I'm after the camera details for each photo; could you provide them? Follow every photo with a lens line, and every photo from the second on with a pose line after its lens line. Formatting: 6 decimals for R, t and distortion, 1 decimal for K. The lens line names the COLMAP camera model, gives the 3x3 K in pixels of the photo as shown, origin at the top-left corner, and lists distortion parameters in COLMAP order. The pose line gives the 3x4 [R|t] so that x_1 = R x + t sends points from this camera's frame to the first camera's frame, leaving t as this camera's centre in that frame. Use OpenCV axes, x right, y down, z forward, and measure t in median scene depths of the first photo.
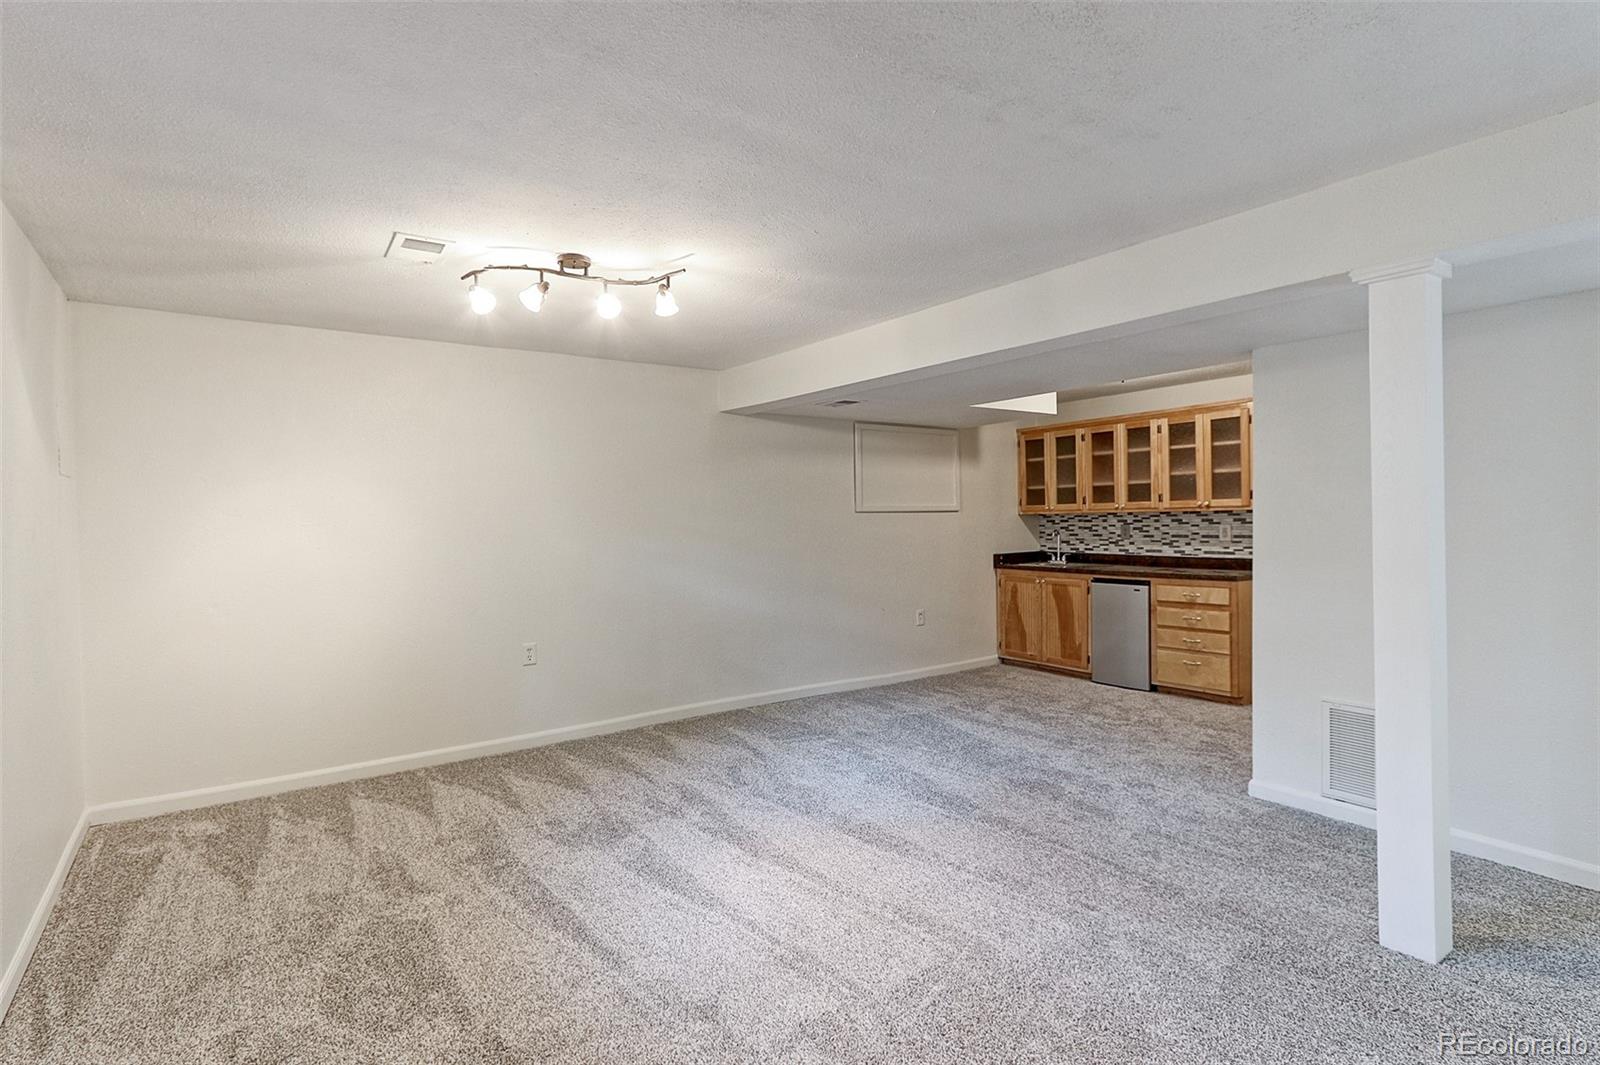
lens RADIAL K [[785.8, 0, 766.9], [0, 785.8, 525.2], [0, 0, 1]] dist [0.000889, 0.000254]
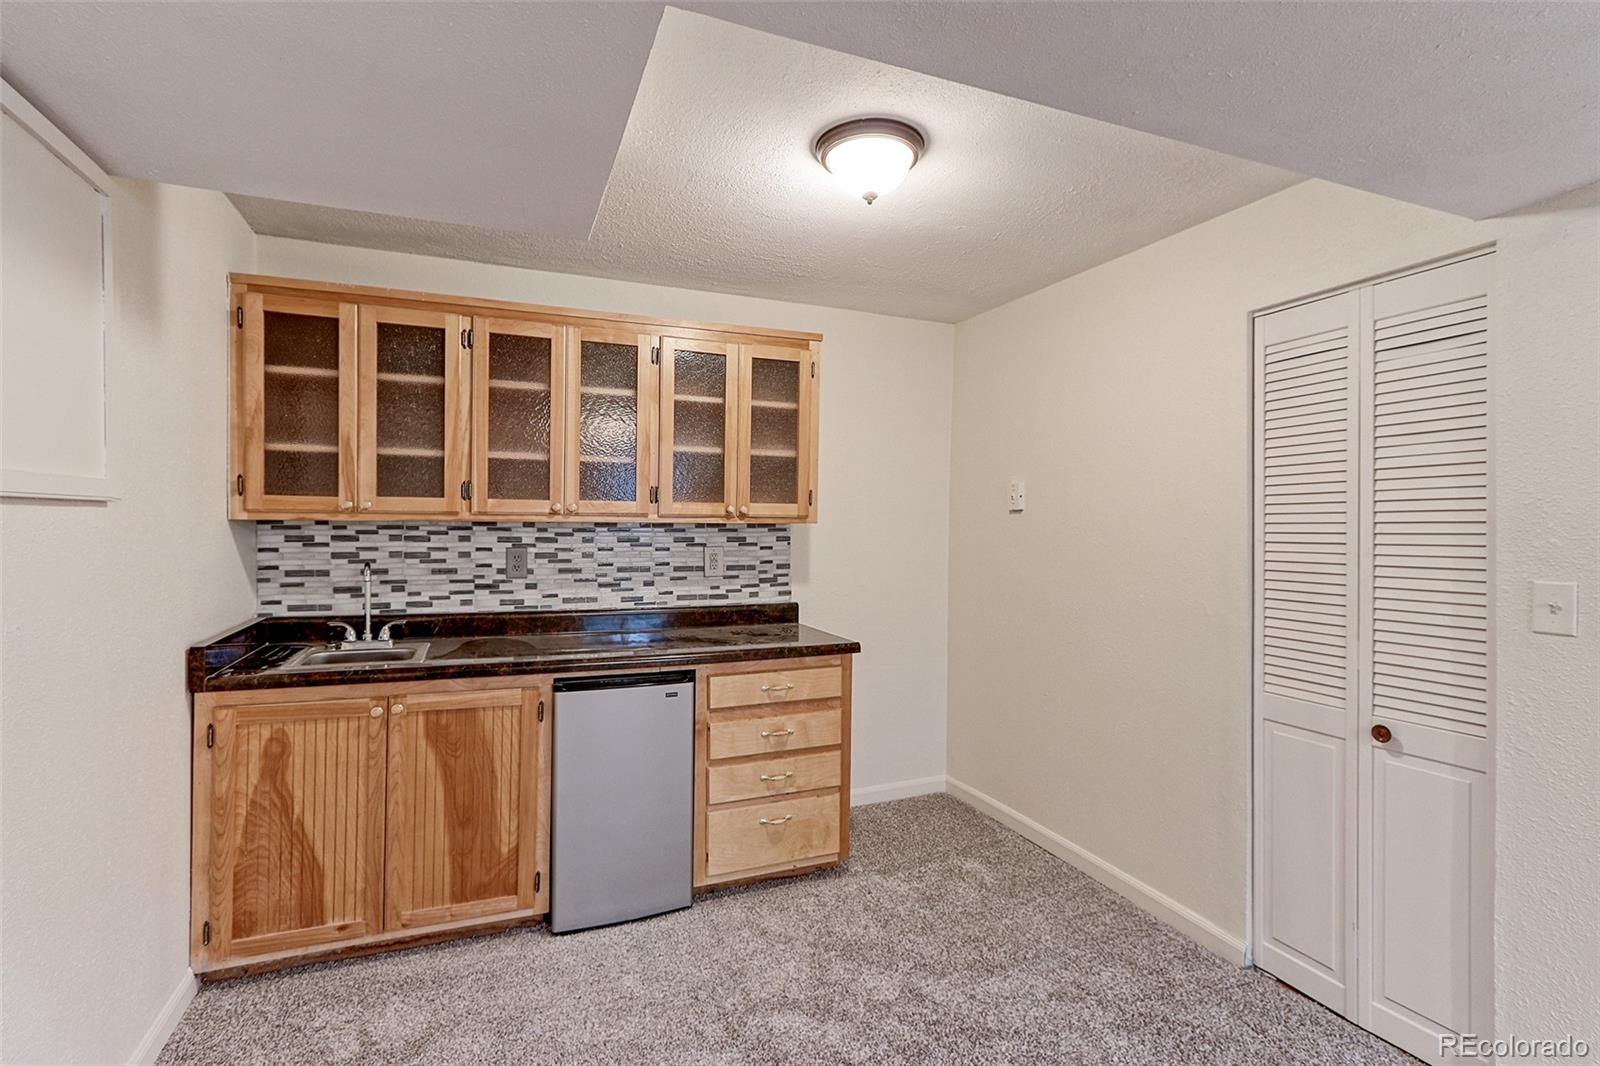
lens RADIAL K [[732.8, 0, 800.0], [0, 732.8, 533.0], [0, 0, 1]] dist [0.001684, 0.000326]
pose [[0.218532, 0.004930, 0.975817, 0.064101], [-0.006151, 0.999974, -0.003675, -0.009034], [-0.975810, -0.005199, 0.218556, 0.748063]]
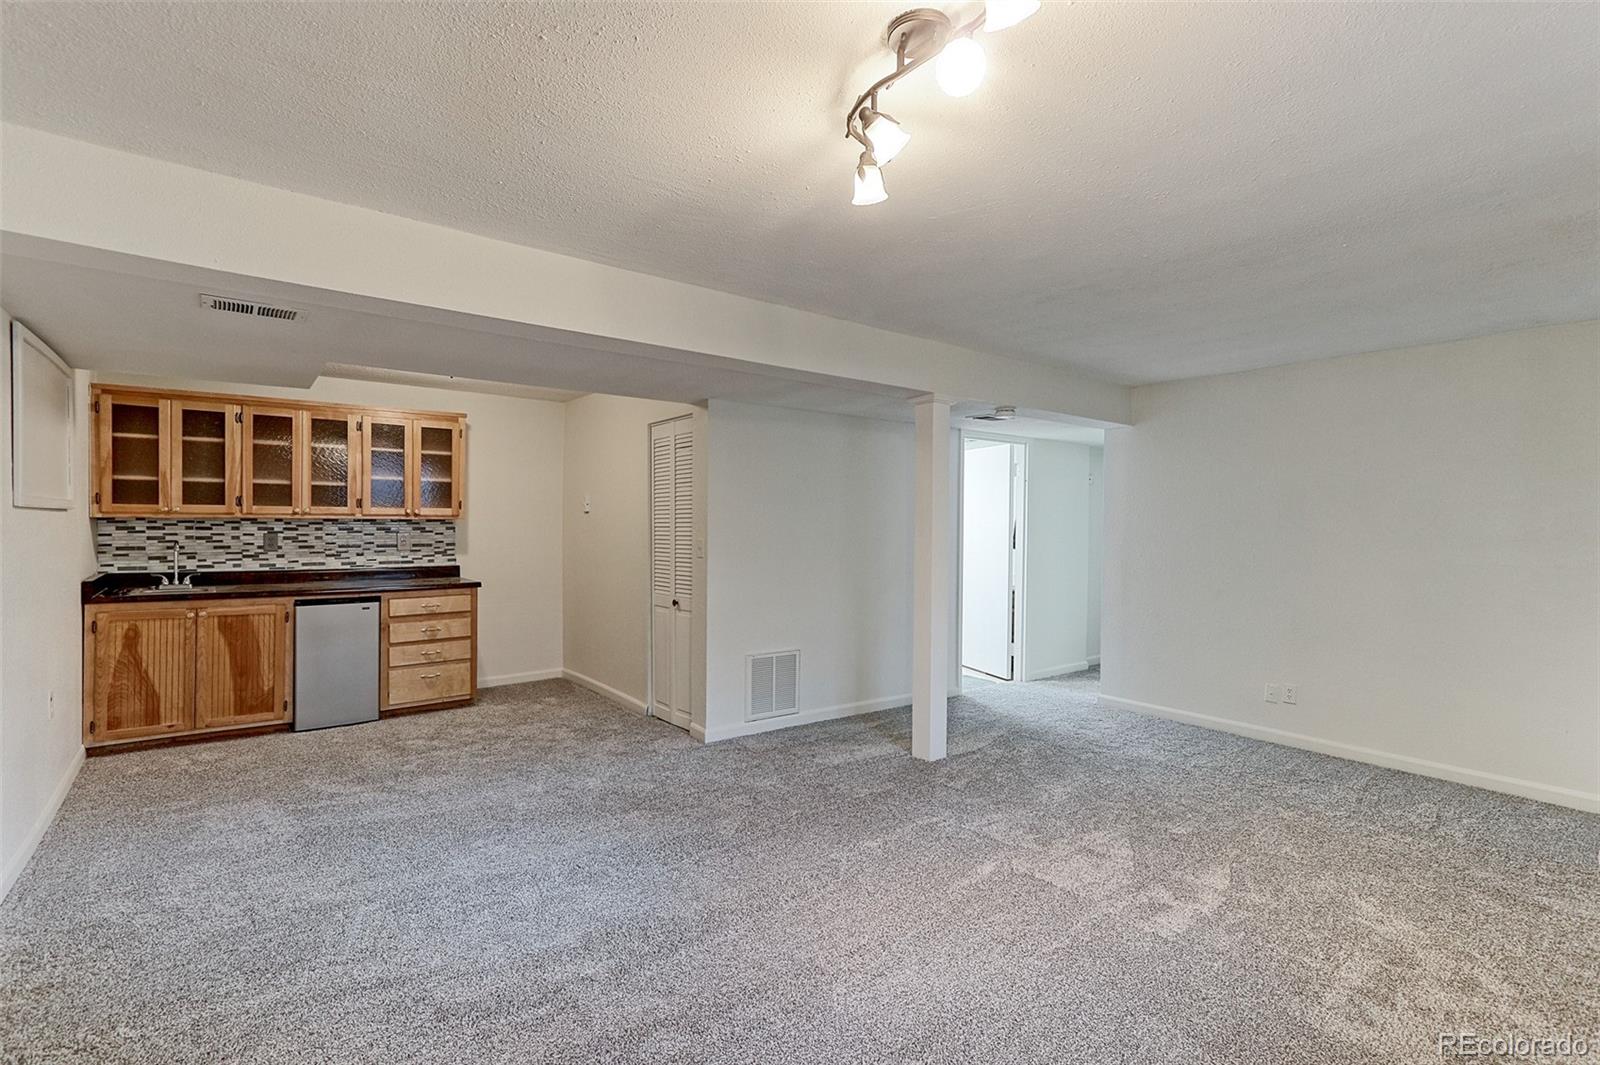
lens RADIAL K [[732.8, 0, 800.0], [0, 732.8, 532.5], [0, 0, 1]] dist [0.001684, 0.000326]
pose [[-0.045949, 0.002092, 0.998942, -0.328364], [0.000977, 0.999997, -0.002049, 0.000381], [-0.998943, 0.000882, -0.045951, 0.497070]]
